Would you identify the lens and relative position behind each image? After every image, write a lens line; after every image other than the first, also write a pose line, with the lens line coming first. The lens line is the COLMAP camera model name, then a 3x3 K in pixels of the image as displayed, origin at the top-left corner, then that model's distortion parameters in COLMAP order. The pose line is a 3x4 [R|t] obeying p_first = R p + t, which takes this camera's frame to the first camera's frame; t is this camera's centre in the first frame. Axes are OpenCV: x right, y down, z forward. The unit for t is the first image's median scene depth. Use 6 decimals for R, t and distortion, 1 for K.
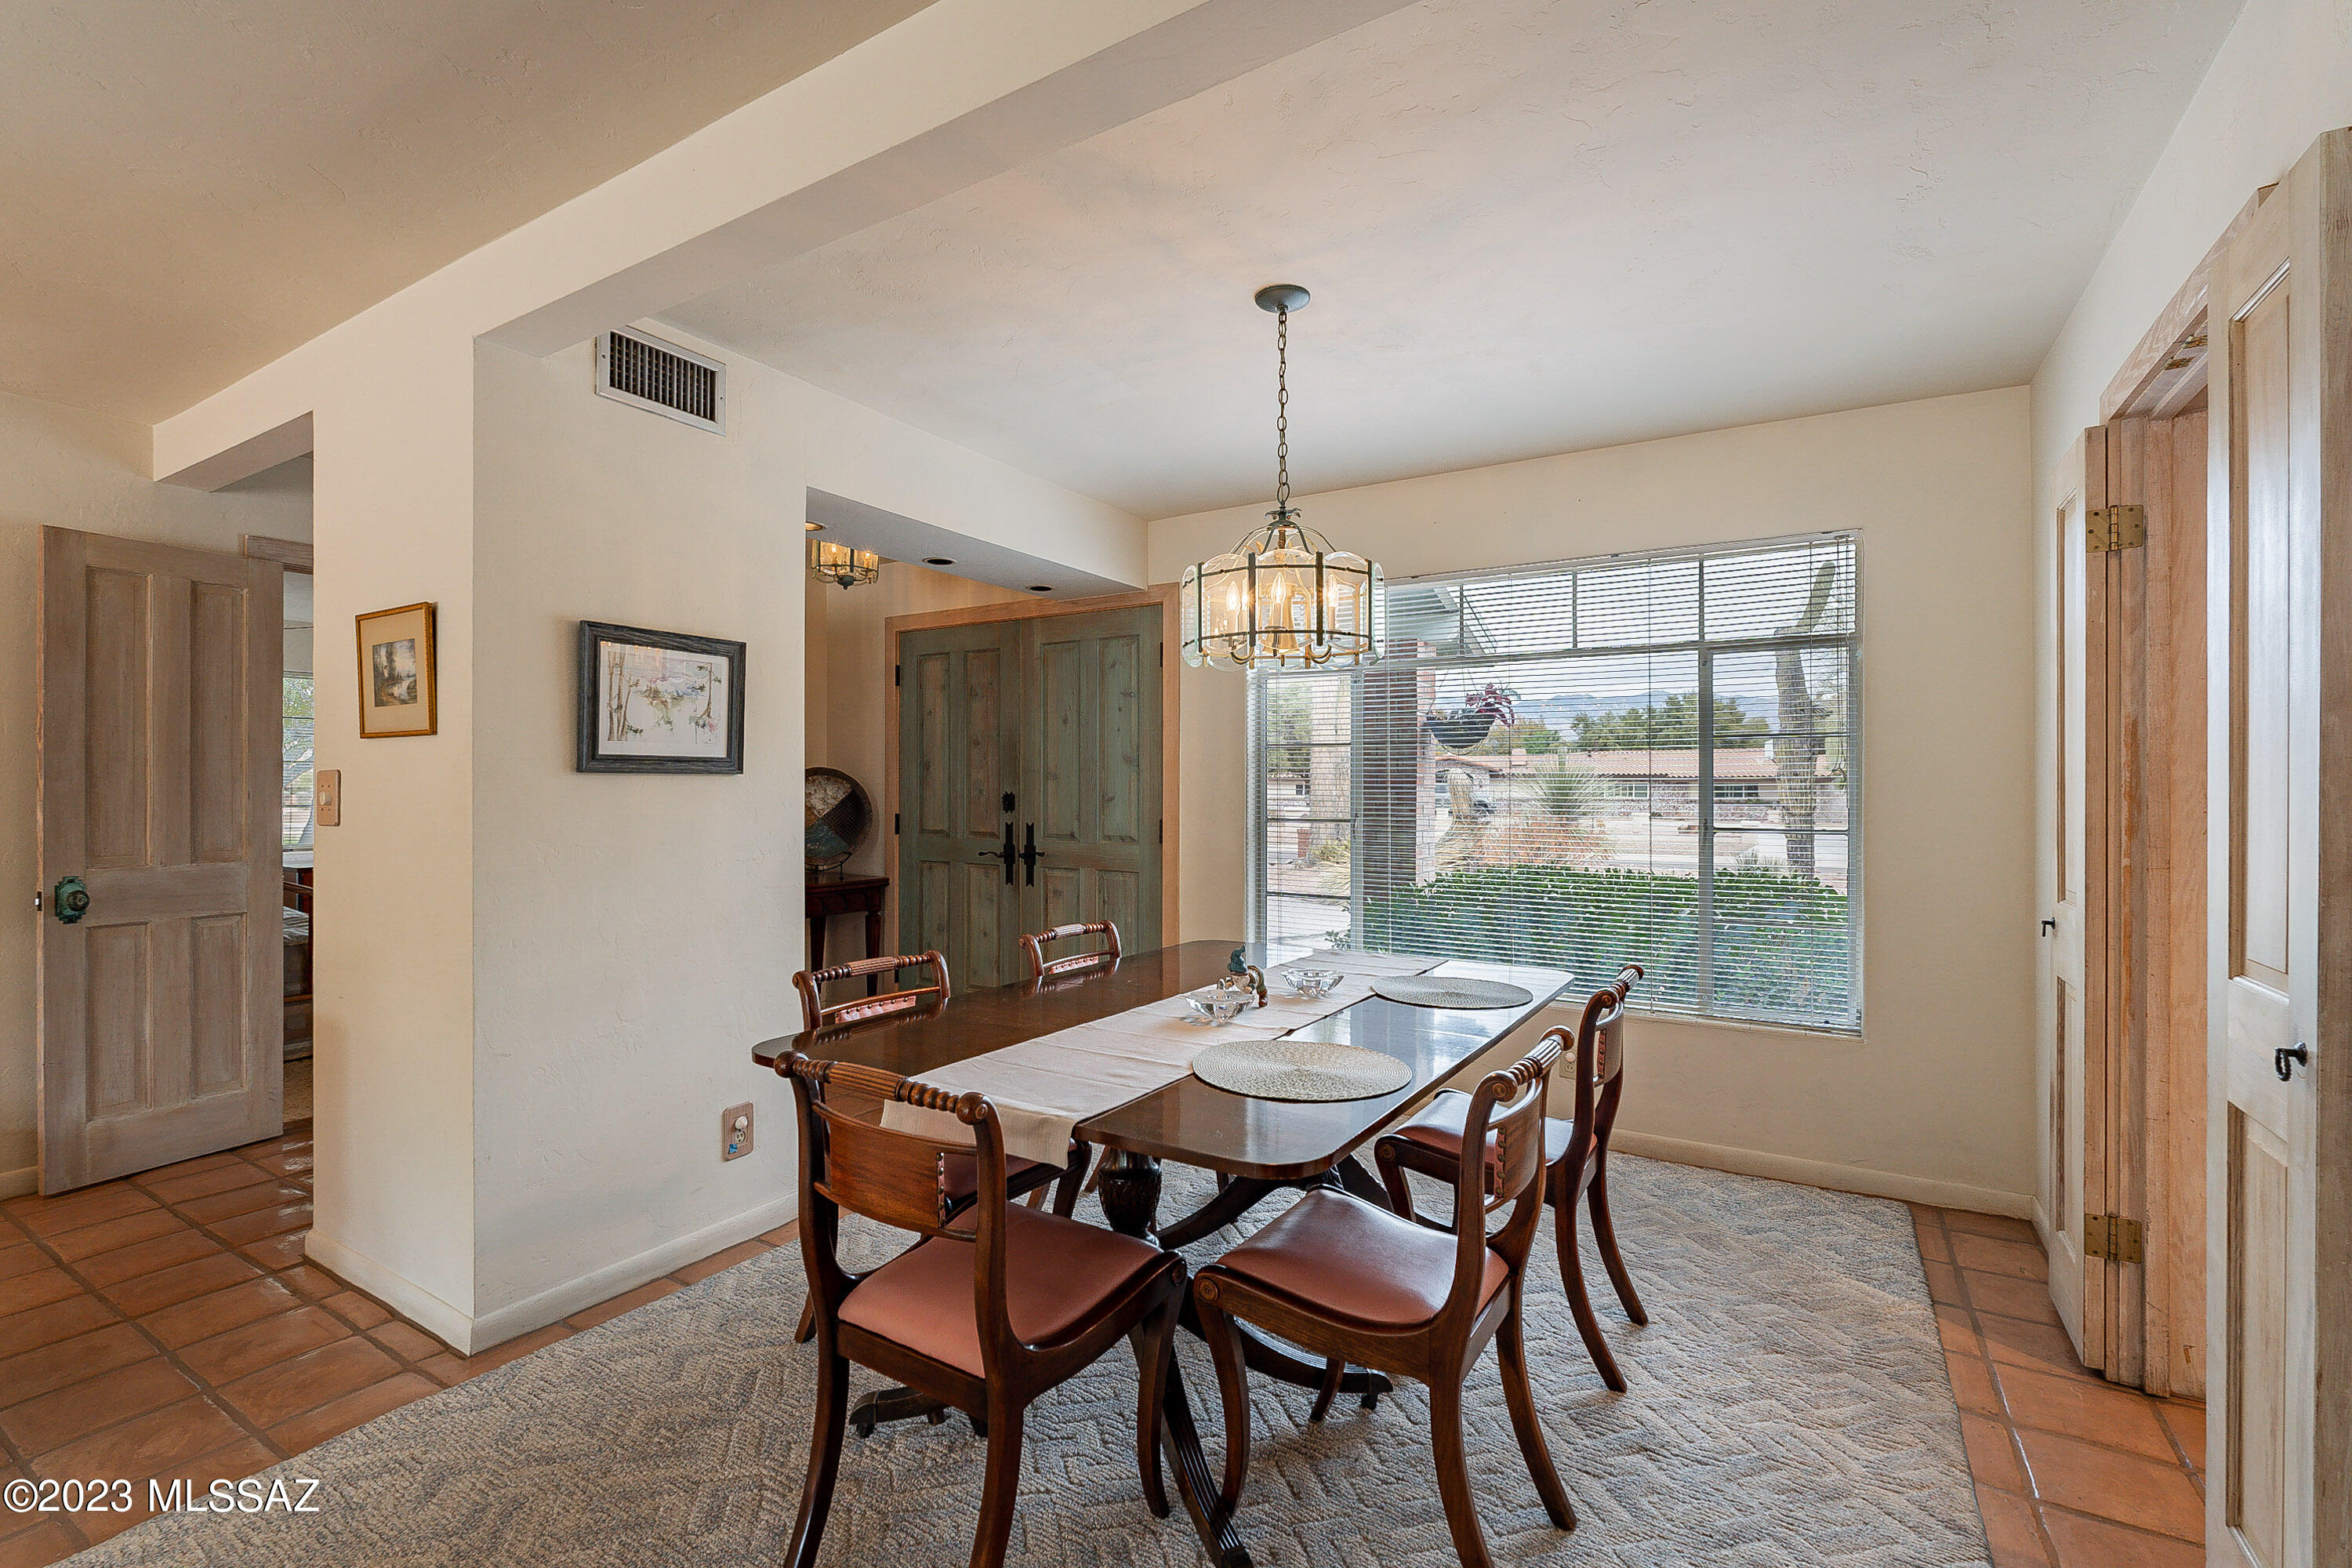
lens RADIAL K [[1029.8, 0, 1176.0], [0, 1029.8, 784.0], [0, 0, 1]] dist [-0.003835, 0.000634]
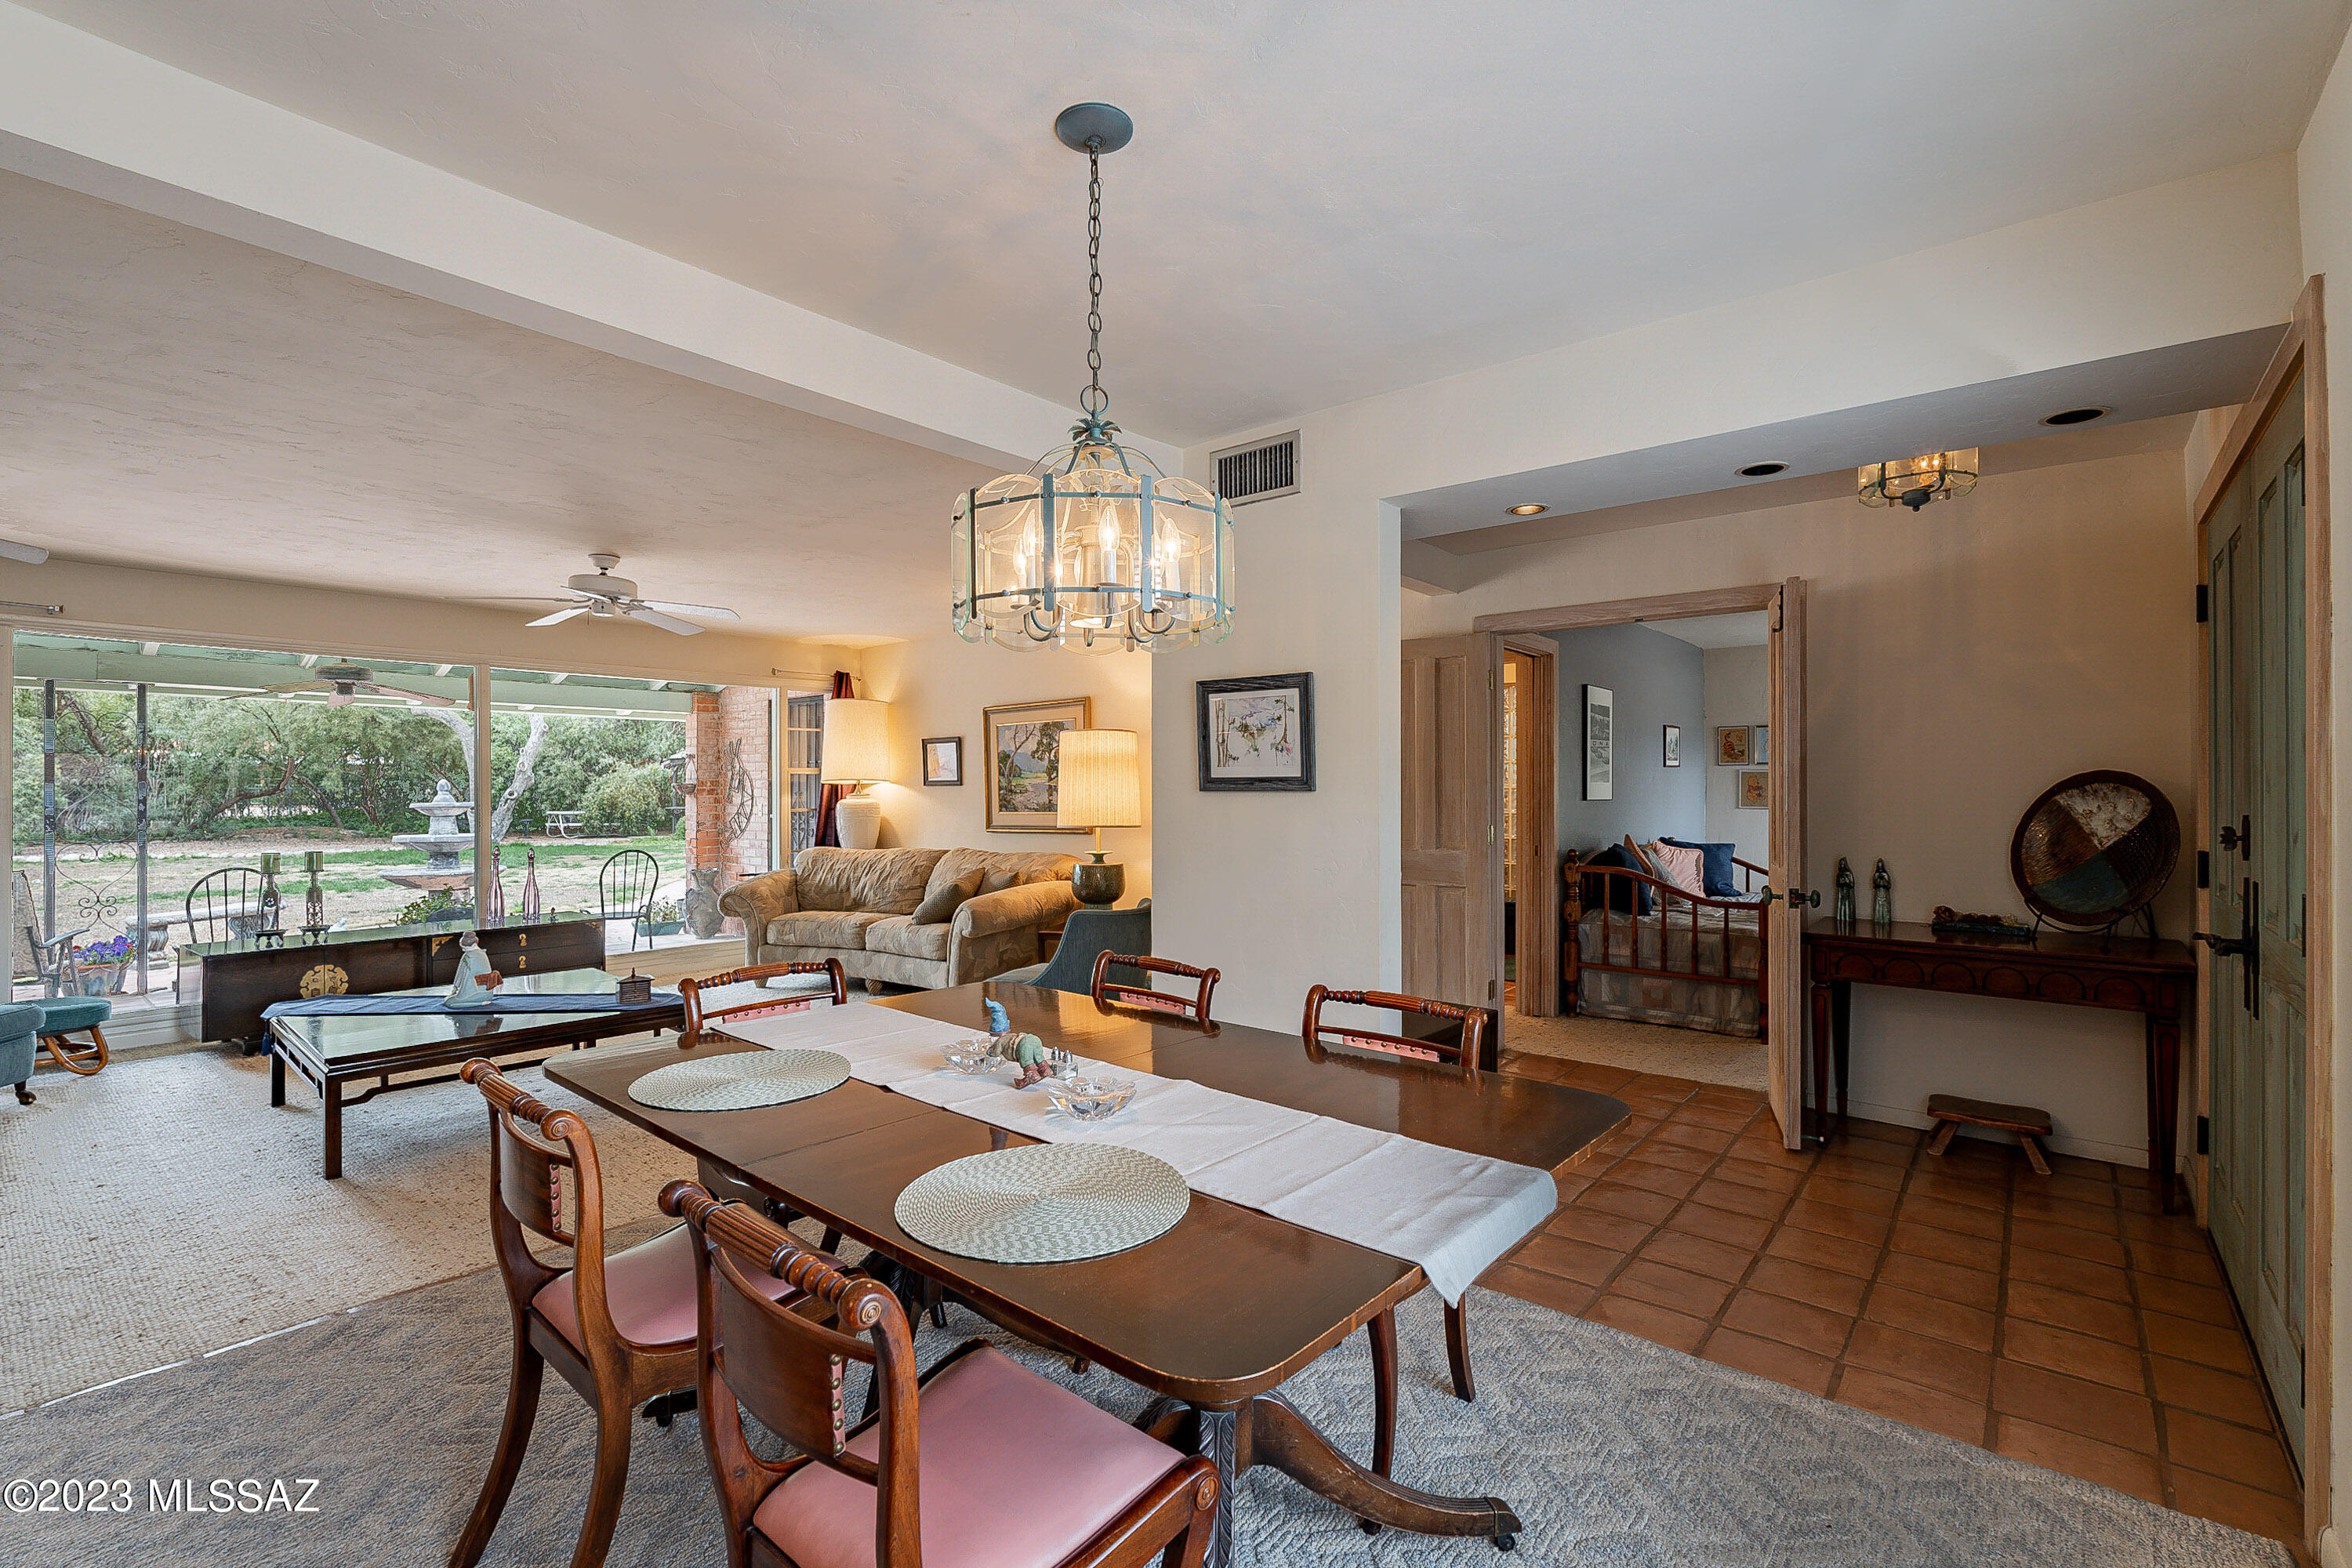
lens RADIAL K [[1043.2, 0, 1171.8], [0, 1043.2, 784.9], [0, 0, 1]] dist [-0.001237, -0.000770]
pose [[-0.143673, -0.004325, -0.989616, 0.436595], [0.003397, 0.999982, -0.004863, -0.006933], [0.989619, -0.004061, -0.143655, 0.622123]]
